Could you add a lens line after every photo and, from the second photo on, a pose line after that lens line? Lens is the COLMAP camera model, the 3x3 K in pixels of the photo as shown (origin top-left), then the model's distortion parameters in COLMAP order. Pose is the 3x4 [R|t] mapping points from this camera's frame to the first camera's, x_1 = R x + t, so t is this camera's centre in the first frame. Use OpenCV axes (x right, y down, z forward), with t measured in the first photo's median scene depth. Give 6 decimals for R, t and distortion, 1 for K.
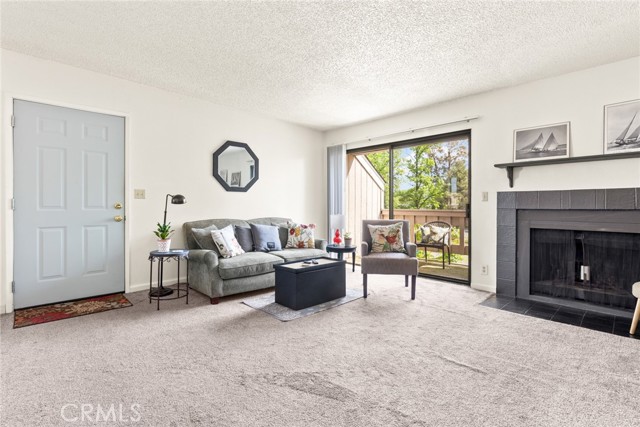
lens RADIAL K [[303.1, 0, 321.0], [0, 303.1, 205.2], [0, 0, 1]] dist [-0.006479, 0.000160]
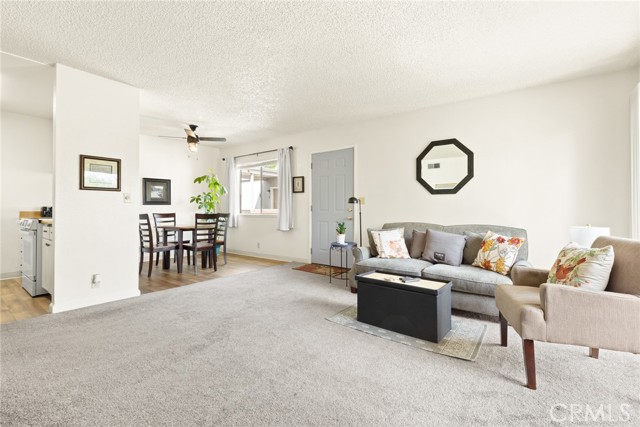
lens RADIAL K [[287.1, 0, 319.9], [0, 287.1, 205.2], [0, 0, 1]] dist [0.002313, -0.001308]
pose [[0.143896, -0.014551, -0.989486, 0.700916], [-0.000716, 0.999890, -0.014808, 0.002503], [0.989593, 0.002839, 0.143870, 0.671812]]
